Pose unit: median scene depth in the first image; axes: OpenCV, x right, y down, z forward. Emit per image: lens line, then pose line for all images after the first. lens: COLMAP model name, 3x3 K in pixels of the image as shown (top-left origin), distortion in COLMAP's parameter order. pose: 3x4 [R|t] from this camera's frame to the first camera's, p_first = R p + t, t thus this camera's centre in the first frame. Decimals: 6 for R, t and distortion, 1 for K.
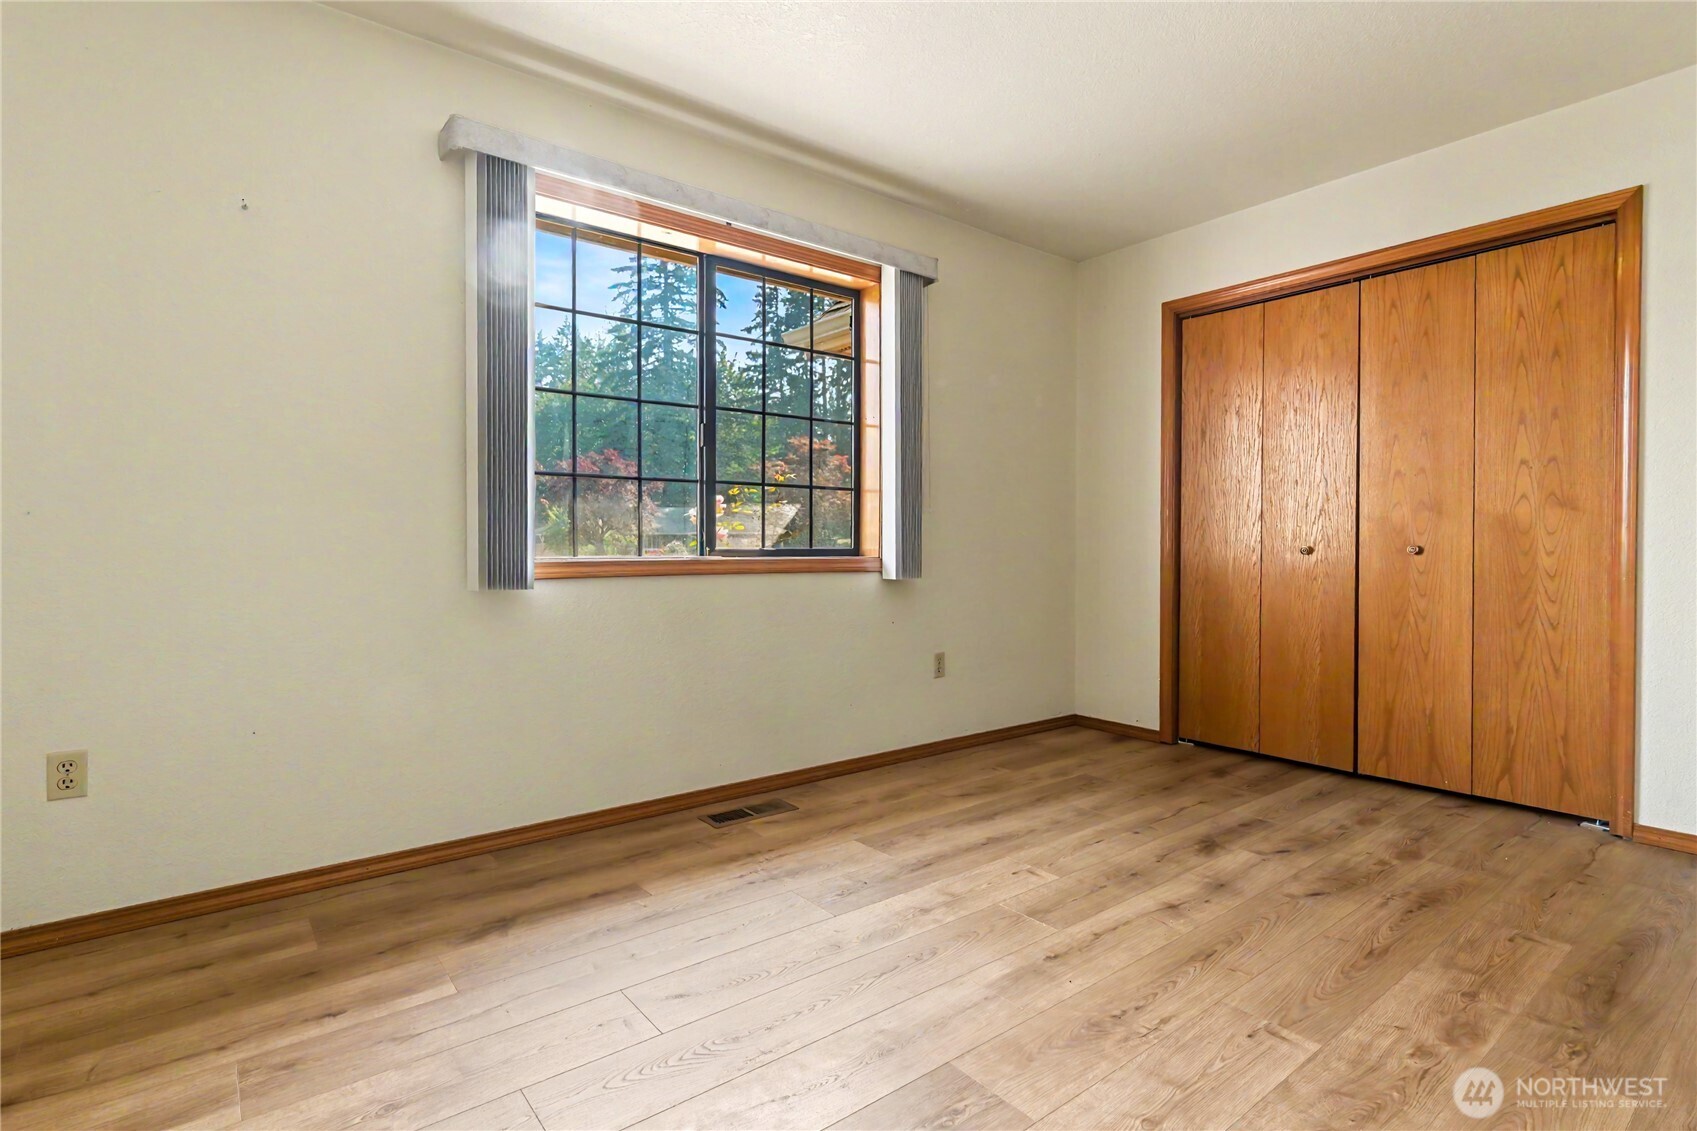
lens RADIAL K [[808.8, 0, 822.6], [0, 808.8, 554.3], [0, 0, 1]] dist [-0.001423, -0.000385]
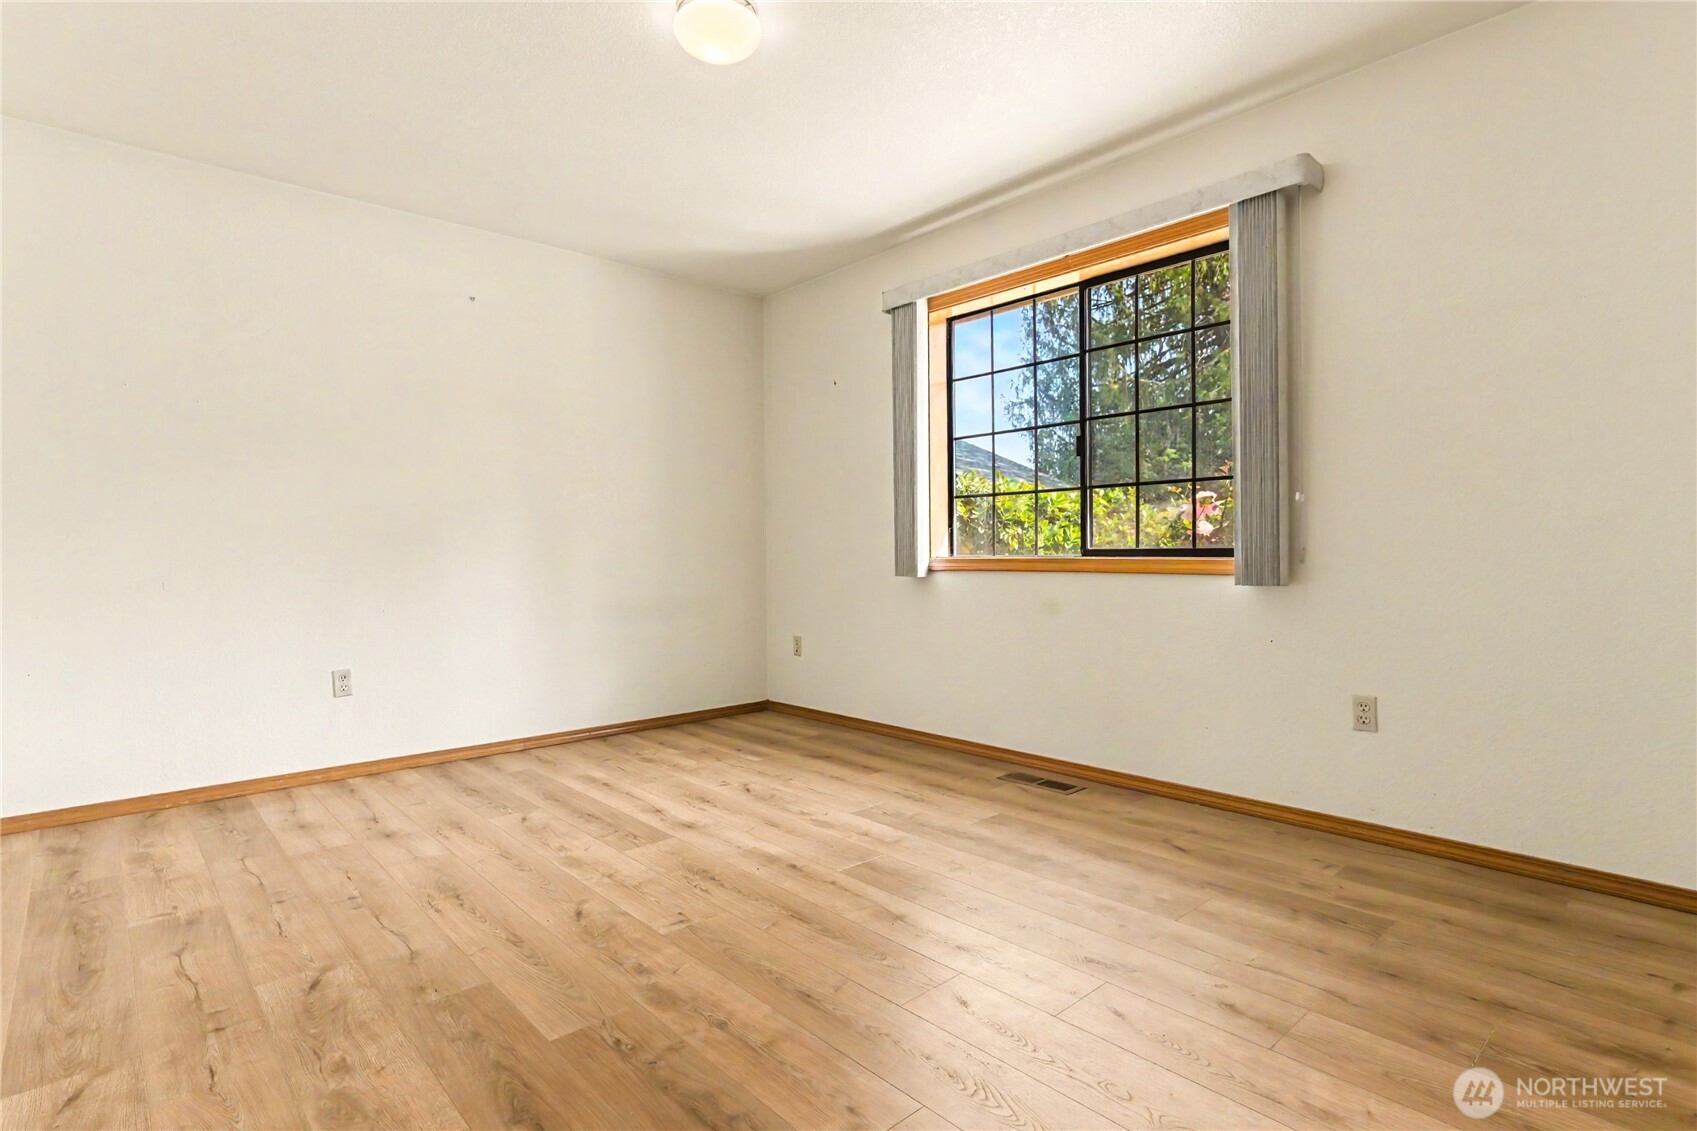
lens RADIAL K [[808.8, 0, 822.6], [0, 808.8, 554.3], [0, 0, 1]] dist [-0.001423, -0.000385]
pose [[0.090438, 0.003277, -0.995897, 1.130586], [-0.003029, 0.999991, 0.003016, -0.001865], [0.995897, 0.002744, 0.090447, 0.668191]]
